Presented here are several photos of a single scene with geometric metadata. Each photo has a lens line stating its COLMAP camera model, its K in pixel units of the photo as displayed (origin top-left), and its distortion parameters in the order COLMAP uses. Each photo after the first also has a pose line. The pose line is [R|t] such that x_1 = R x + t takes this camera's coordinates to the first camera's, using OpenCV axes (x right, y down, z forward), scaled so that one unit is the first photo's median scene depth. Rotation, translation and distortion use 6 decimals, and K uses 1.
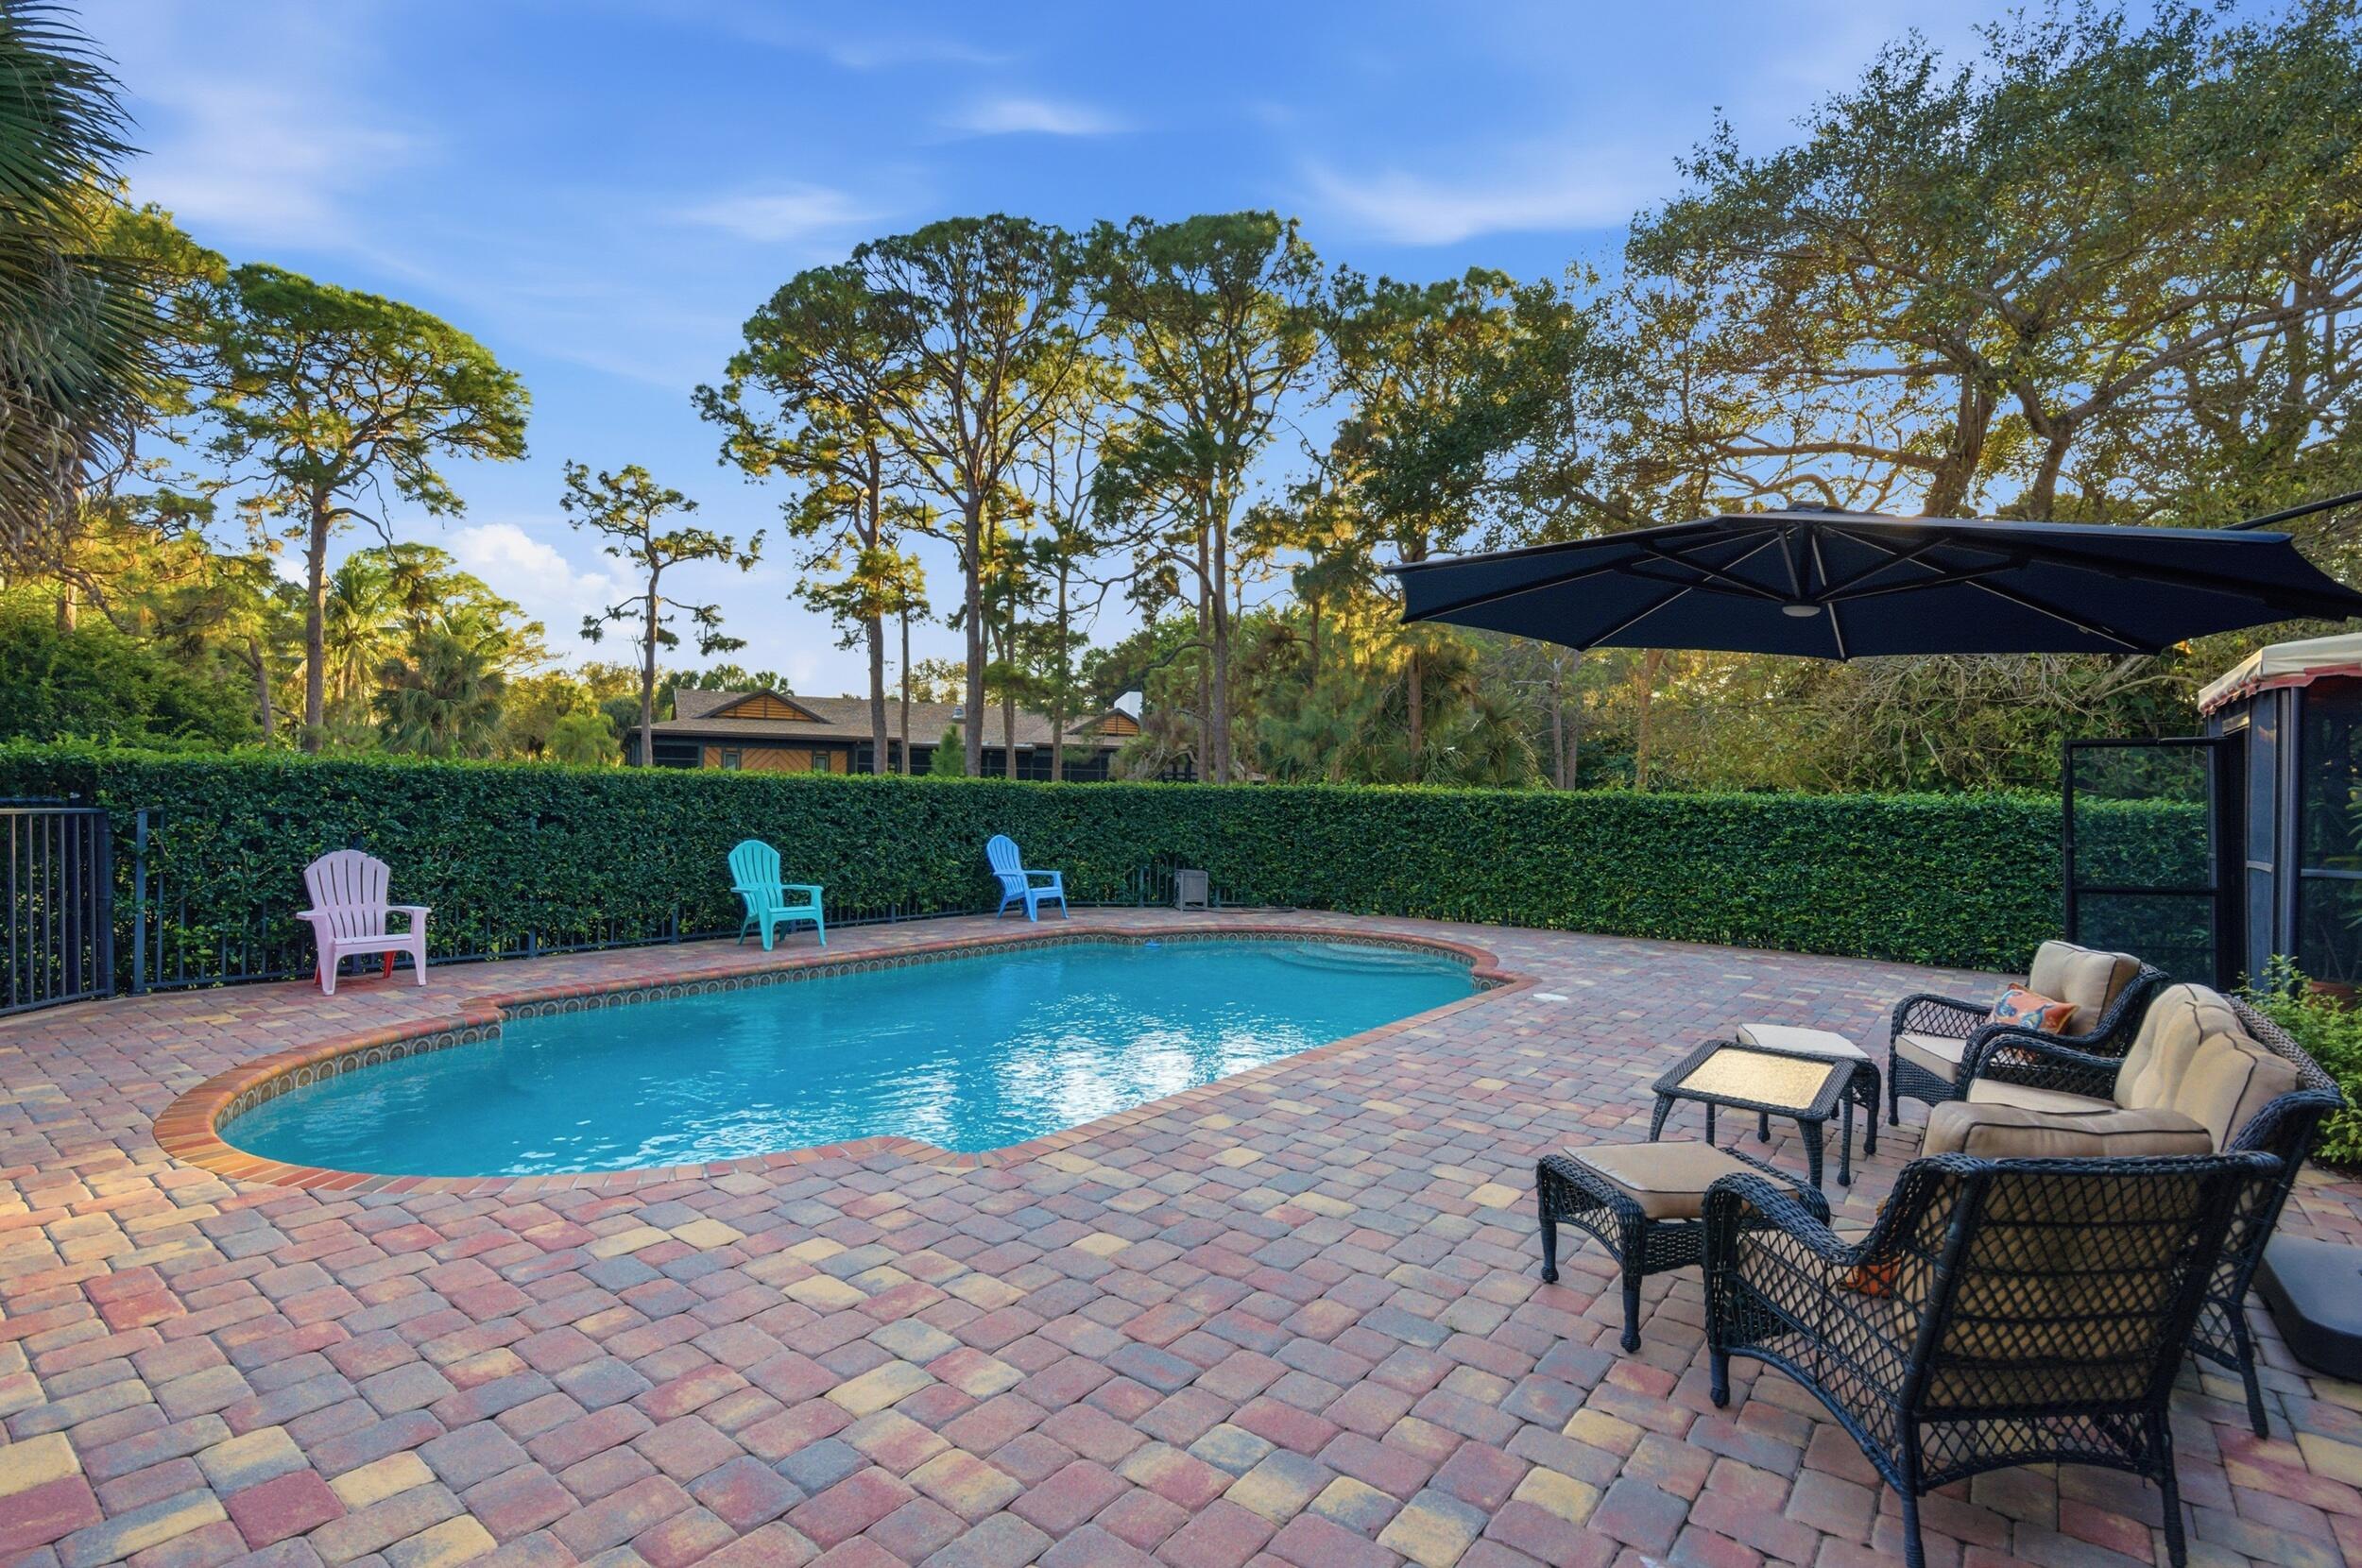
lens RADIAL K [[1108.2, 0, 1171.2], [0, 1108.2, 784.6], [0, 0, 1]] dist [-0.008954, 0.000294]
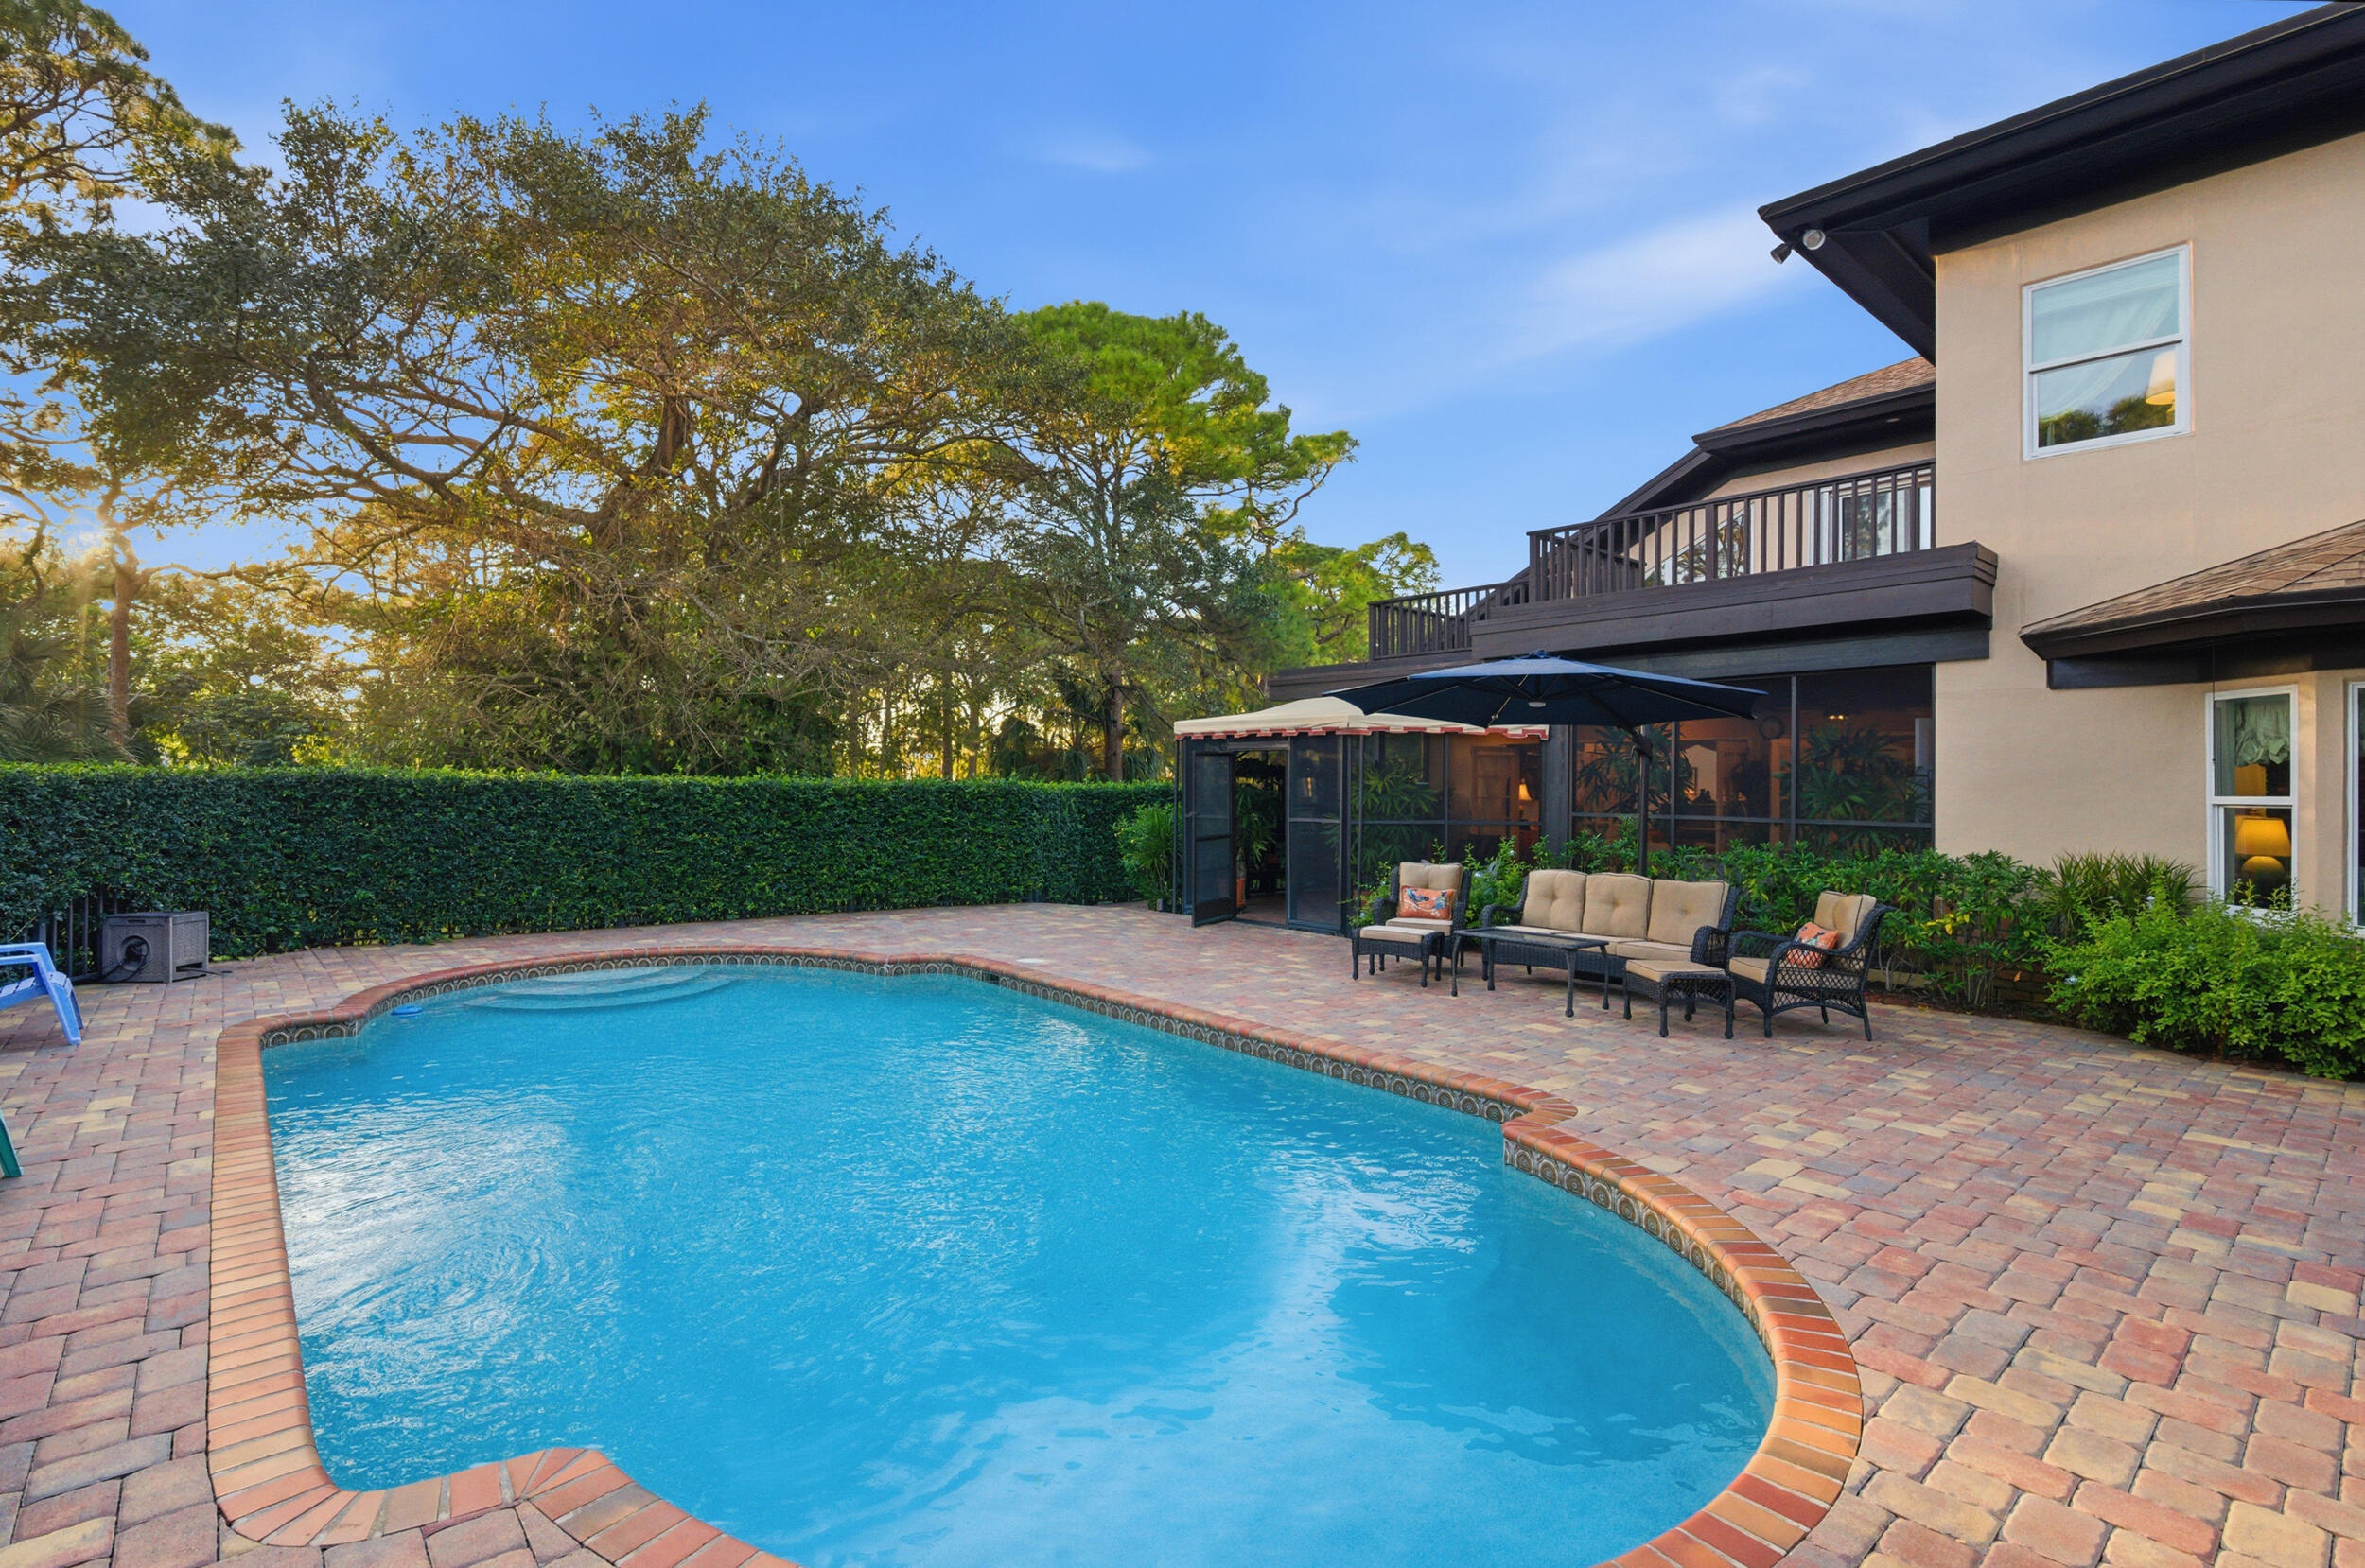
lens RADIAL K [[1109.6, 0, 1172.7], [0, 1109.6, 784.6], [0, 0, 1]] dist [-0.008954, 0.000294]
pose [[0.194611, -0.016813, 0.980736, -1.663567], [-0.015809, 0.999669, 0.020274, -0.043617], [-0.980753, -0.019450, 0.194281, 1.339946]]
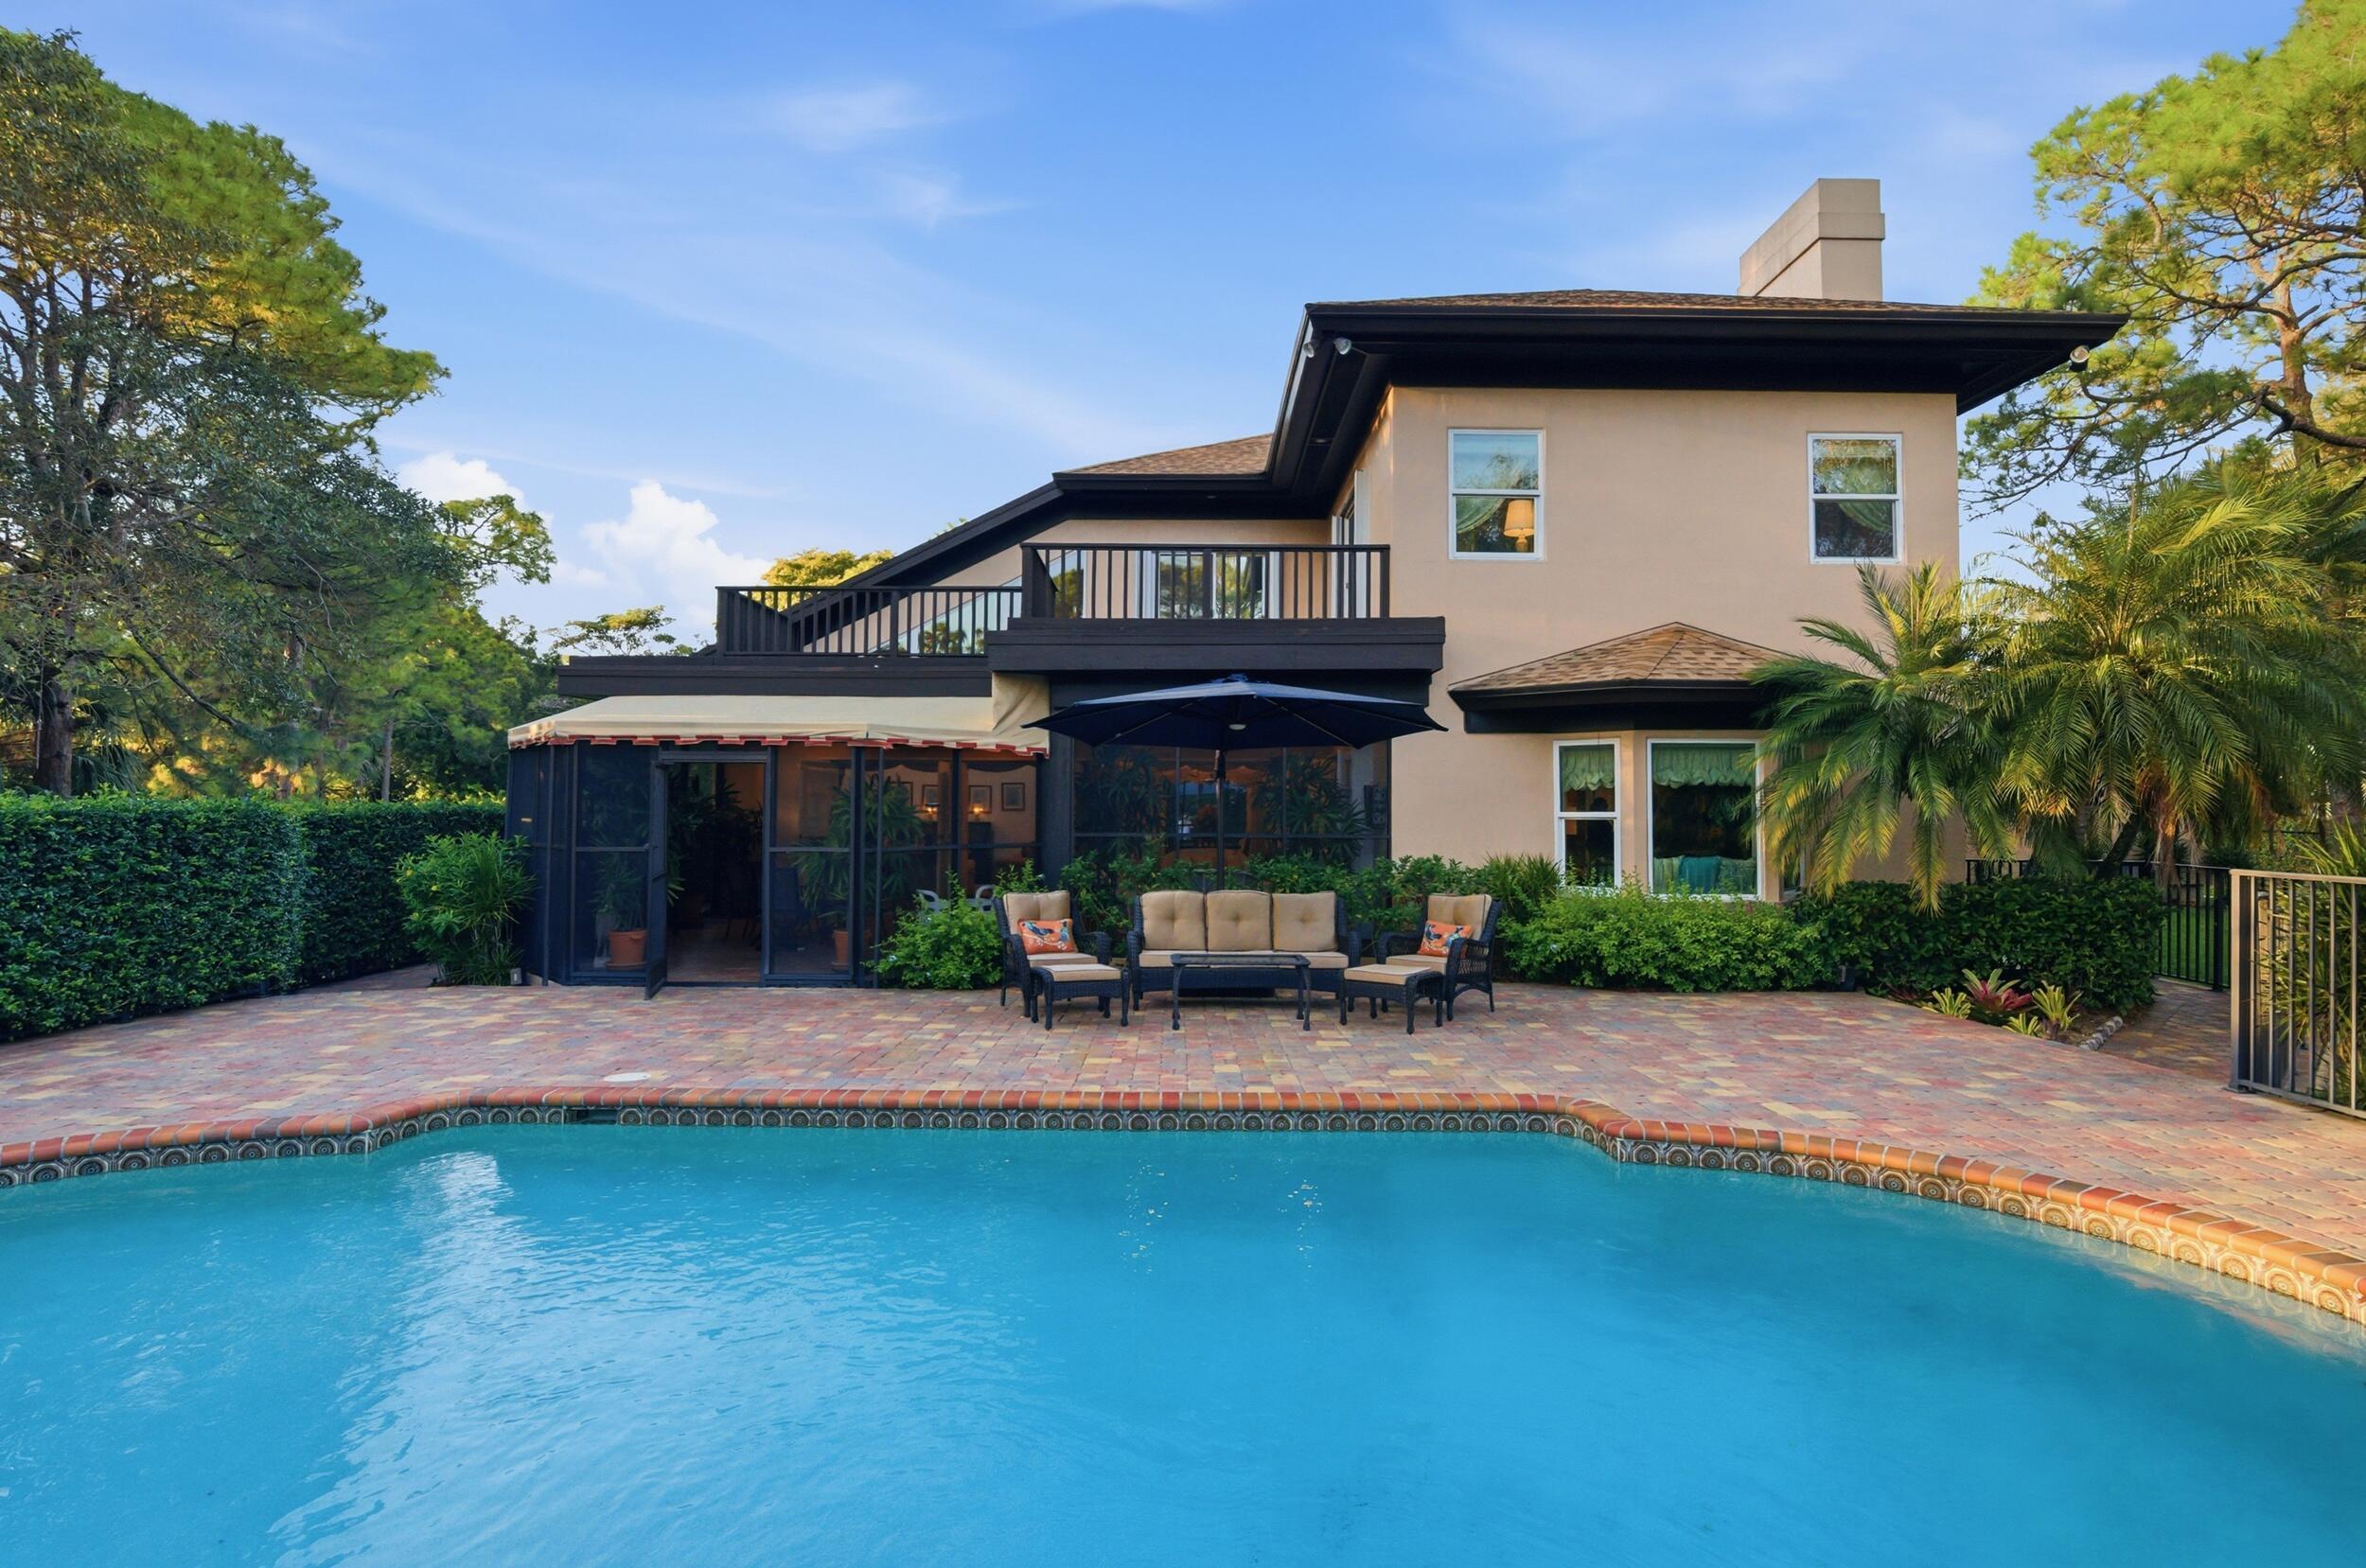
lens RADIAL K [[1142.6, 0, 1183.8], [0, 1142.6, 787.7], [0, 0, 1]] dist [-0.017833, -0.000460]
pose [[-0.611759, -0.007614, 0.791008, -1.107854], [-0.023288, 0.999694, -0.008388, -0.026029], [-0.790701, -0.023553, -0.611749, 2.537138]]
